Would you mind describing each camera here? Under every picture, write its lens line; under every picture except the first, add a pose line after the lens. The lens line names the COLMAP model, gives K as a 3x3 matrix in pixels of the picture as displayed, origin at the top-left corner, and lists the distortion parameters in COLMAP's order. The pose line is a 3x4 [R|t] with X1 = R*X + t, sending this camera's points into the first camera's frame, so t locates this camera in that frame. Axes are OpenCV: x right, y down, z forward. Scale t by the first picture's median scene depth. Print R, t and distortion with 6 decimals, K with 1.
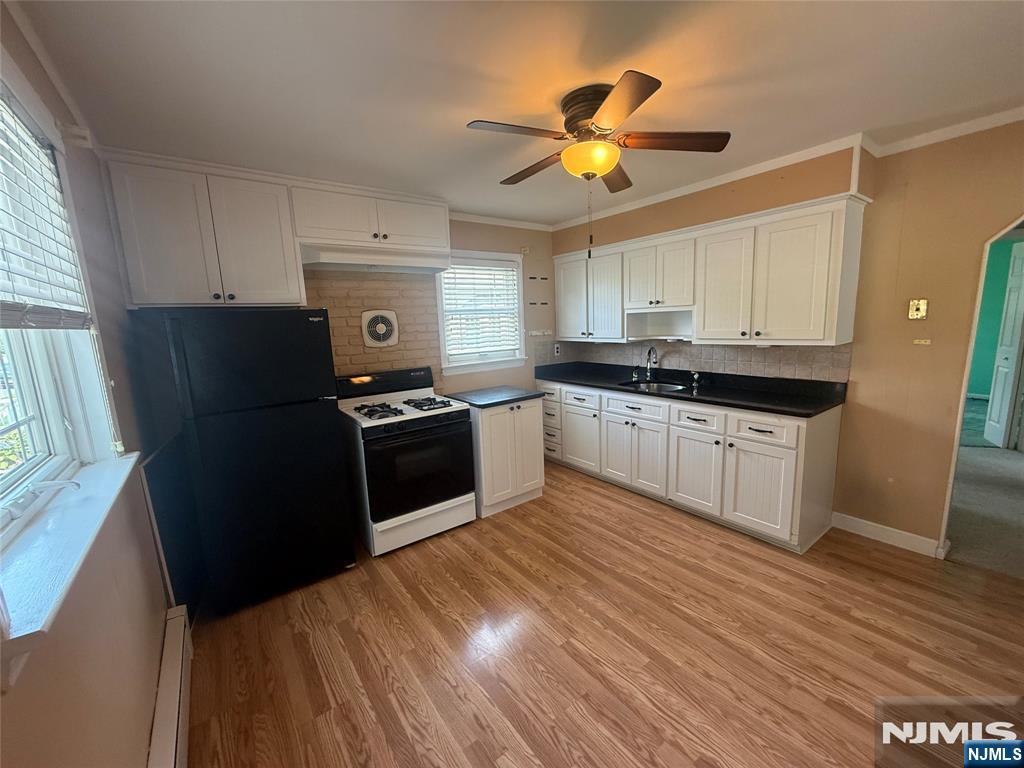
lens RADIAL K [[407.6, 0, 509.8], [0, 407.6, 384.9], [0, 0, 1]] dist [-0.000582, 0.000474]
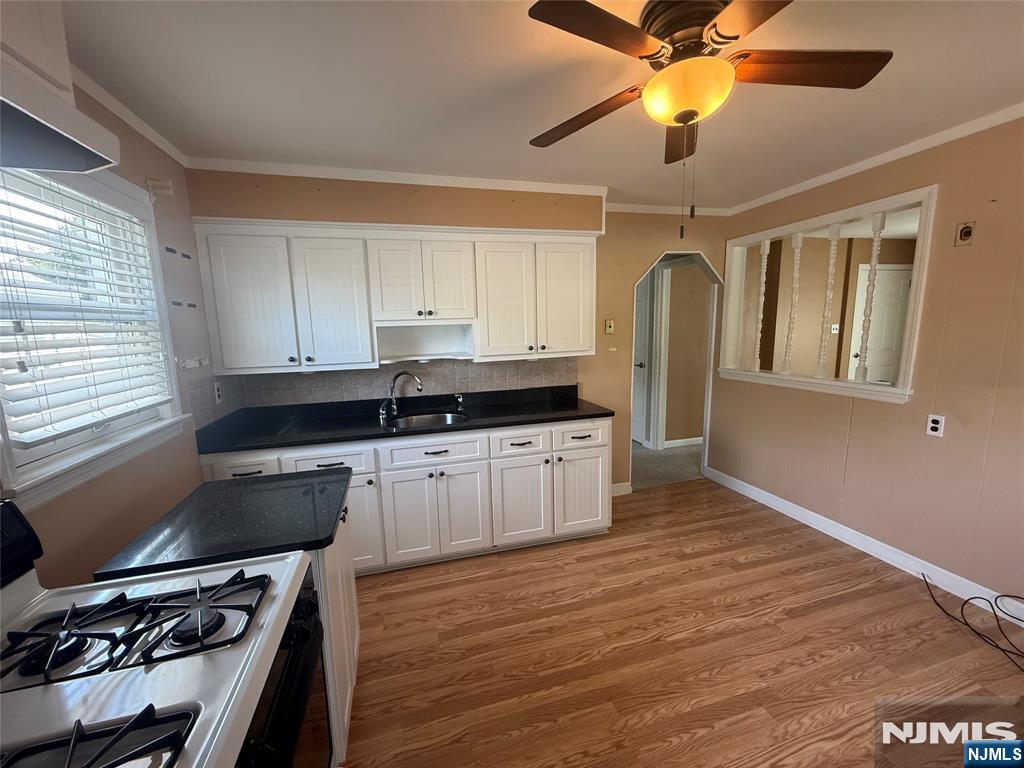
lens RADIAL K [[407.6, 0, 509.8], [0, 407.6, 384.9], [0, 0, 1]] dist [-0.000582, 0.000474]
pose [[0.357174, -0.107870, 0.927788, -0.373054], [0.159445, 0.985771, 0.053229, -0.095852], [-0.920328, 0.128919, 0.369291, 0.673108]]
